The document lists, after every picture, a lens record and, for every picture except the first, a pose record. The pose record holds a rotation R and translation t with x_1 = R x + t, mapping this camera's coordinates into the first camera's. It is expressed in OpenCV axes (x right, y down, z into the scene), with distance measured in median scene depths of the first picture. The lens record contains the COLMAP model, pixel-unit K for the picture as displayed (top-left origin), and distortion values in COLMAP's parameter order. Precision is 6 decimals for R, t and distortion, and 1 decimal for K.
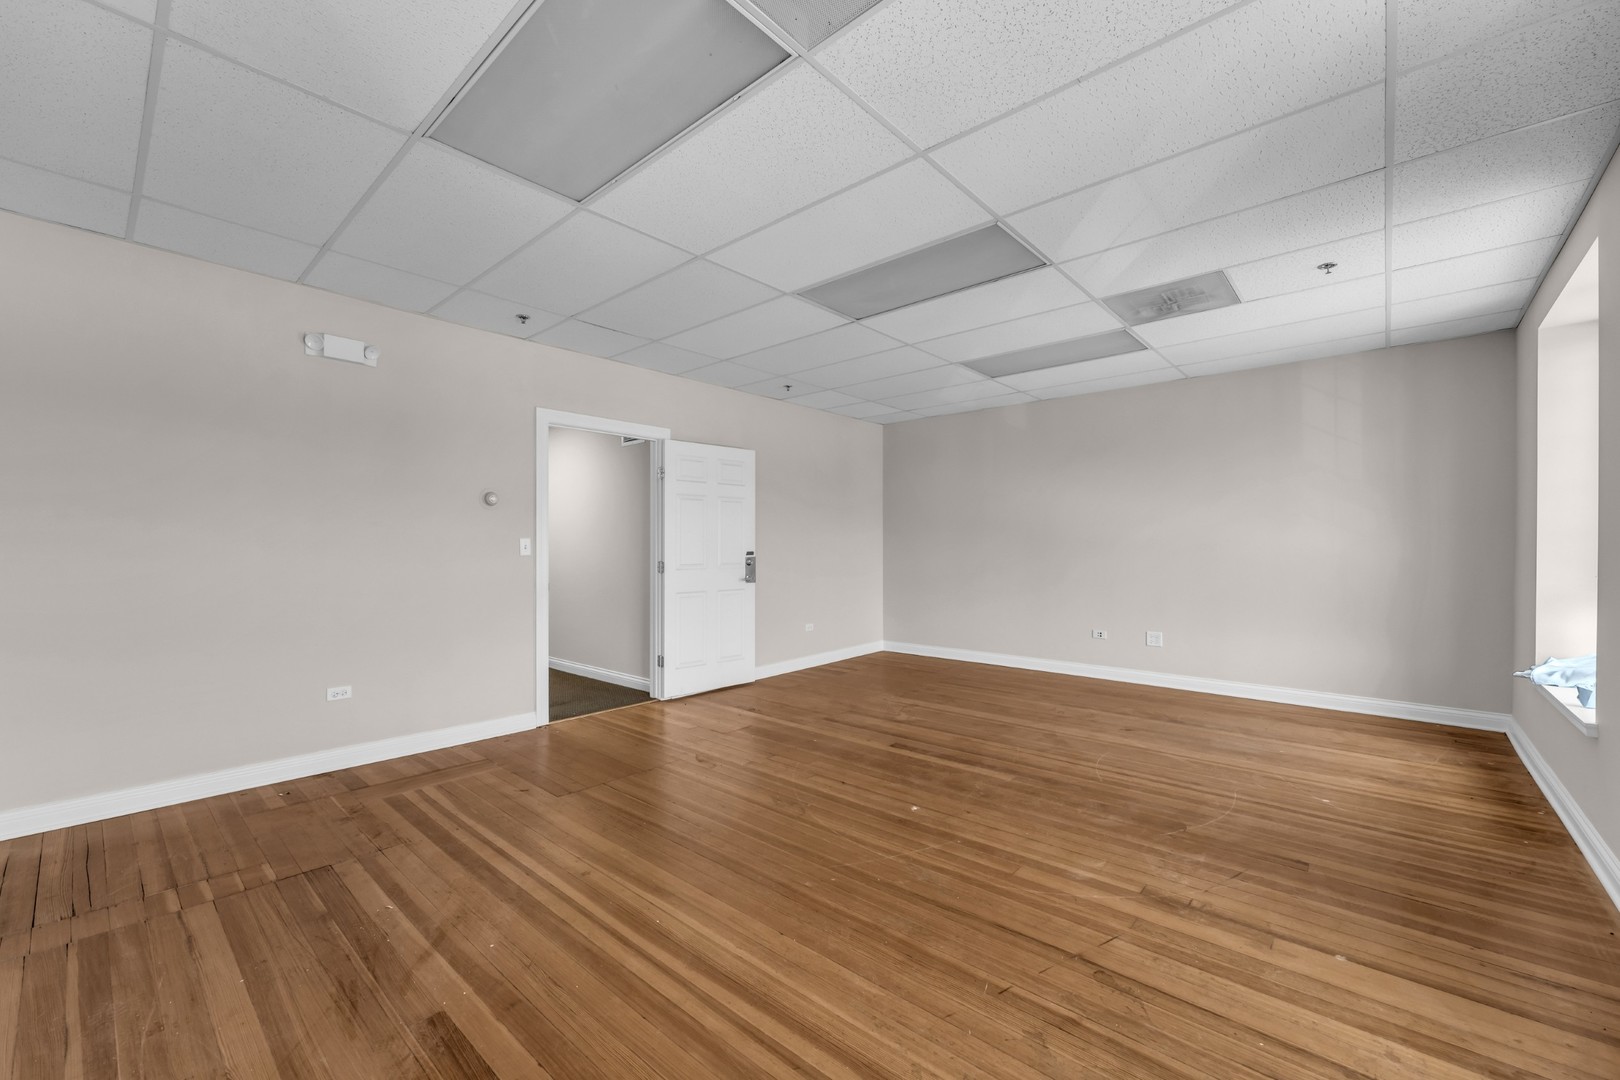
lens RADIAL K [[653.3, 0, 815.4], [0, 653.3, 543.7], [0, 0, 1]] dist [-0.000116, 0.000074]
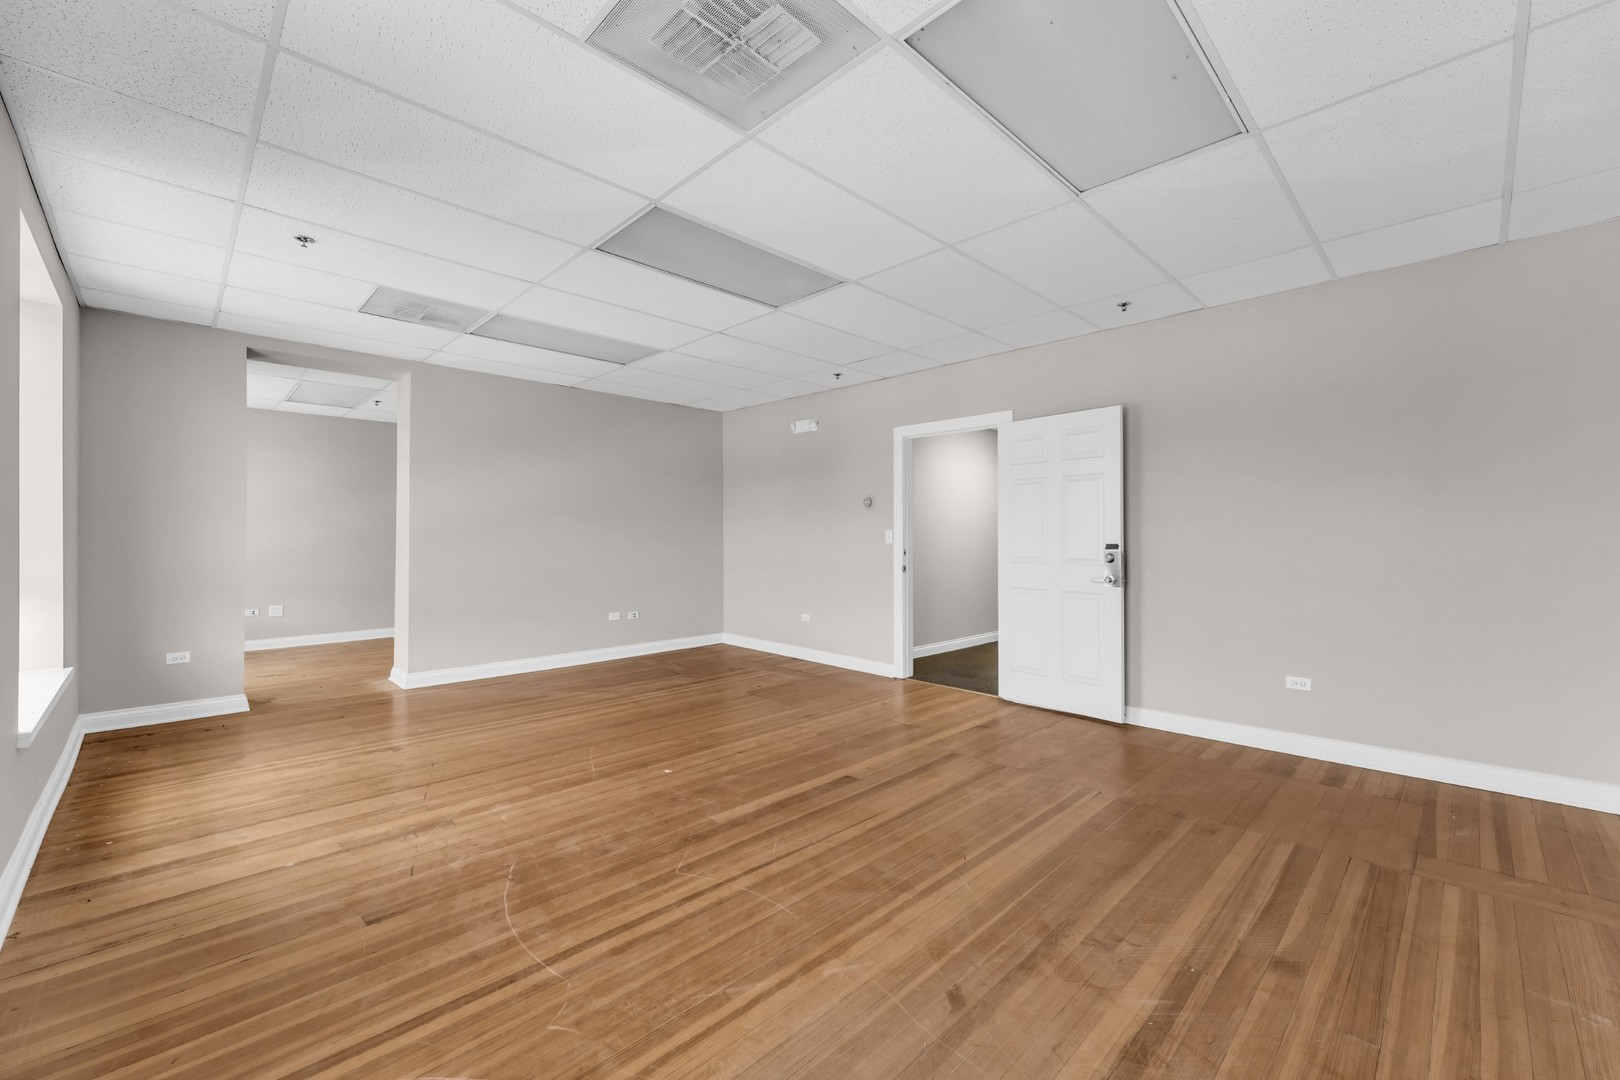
lens RADIAL K [[653.3, 0, 786.5], [0, 653.3, 530.1], [0, 0, 1]] dist [-0.000116, 0.000074]
pose [[-0.096934, -0.008190, -0.995257, 1.295279], [0.001156, 0.999965, -0.008341, 0.004493], [0.995290, -0.001959, -0.096921, 1.365152]]
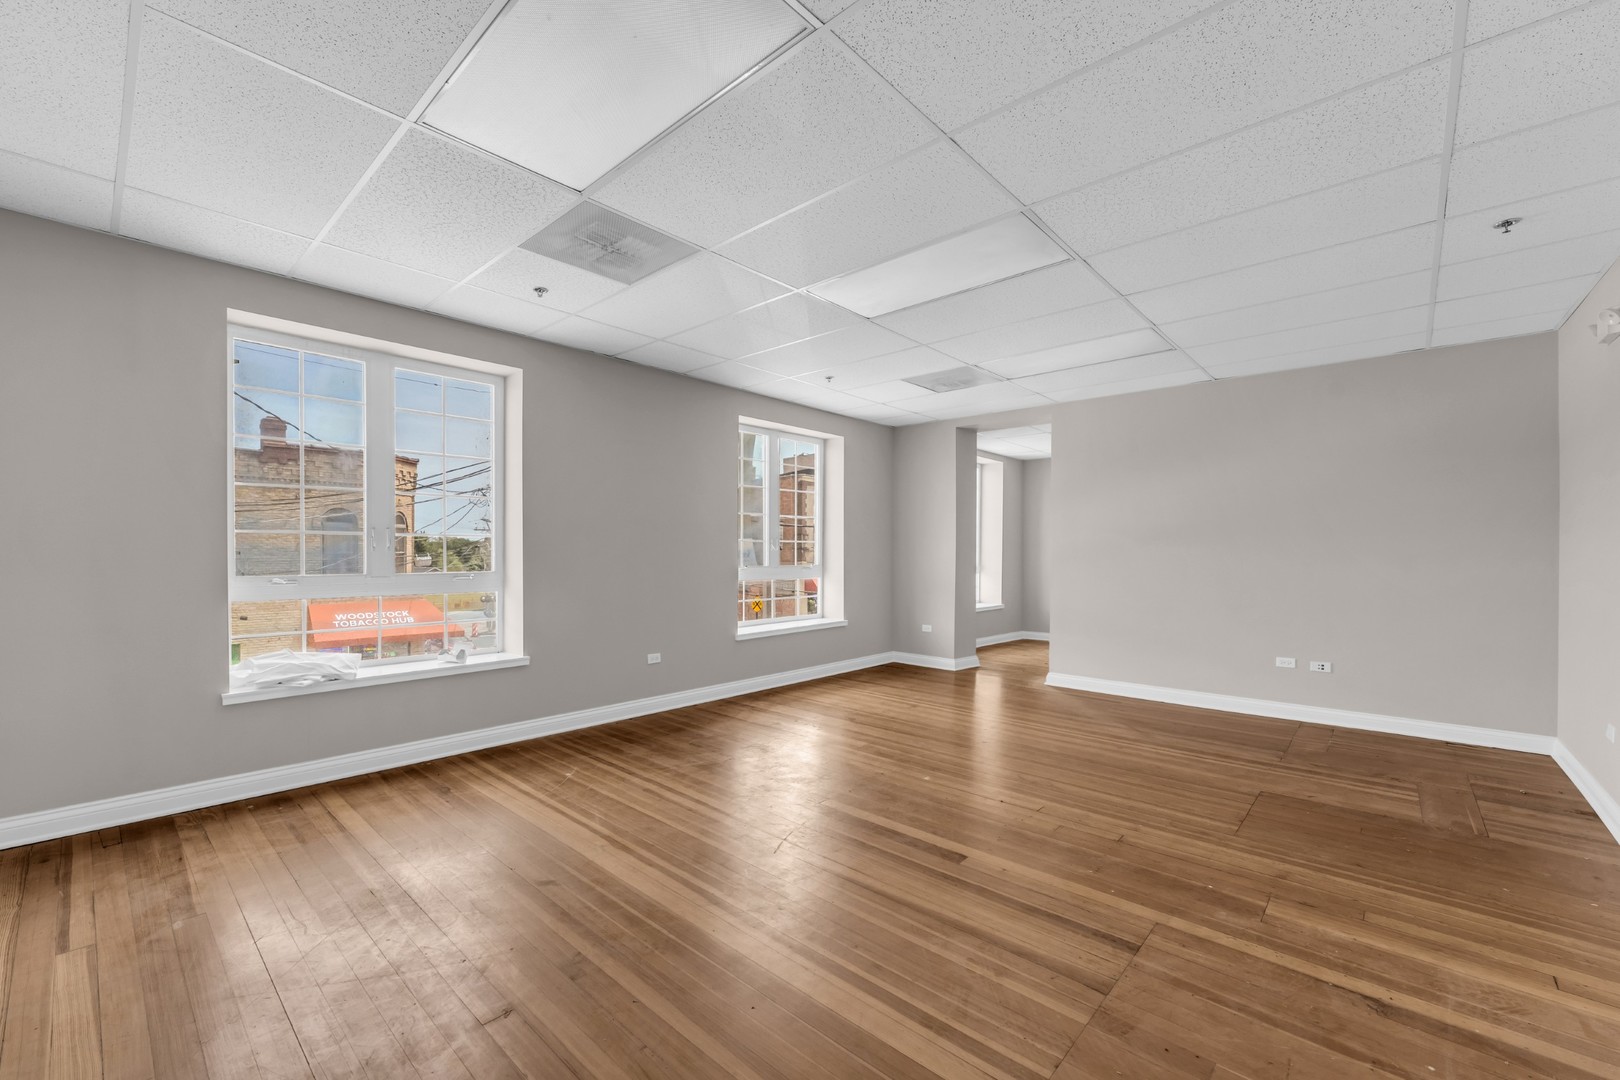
lens RADIAL K [[653.3, 0, 809.8], [0, 653.3, 545.0], [0, 0, 1]] dist [-0.000116, 0.000074]
pose [[-0.999812, -0.005628, 0.018556, 0.357703], [-0.005832, 0.999923, -0.010982, -0.000505], [-0.018493, -0.011089, -0.999768, 2.275839]]
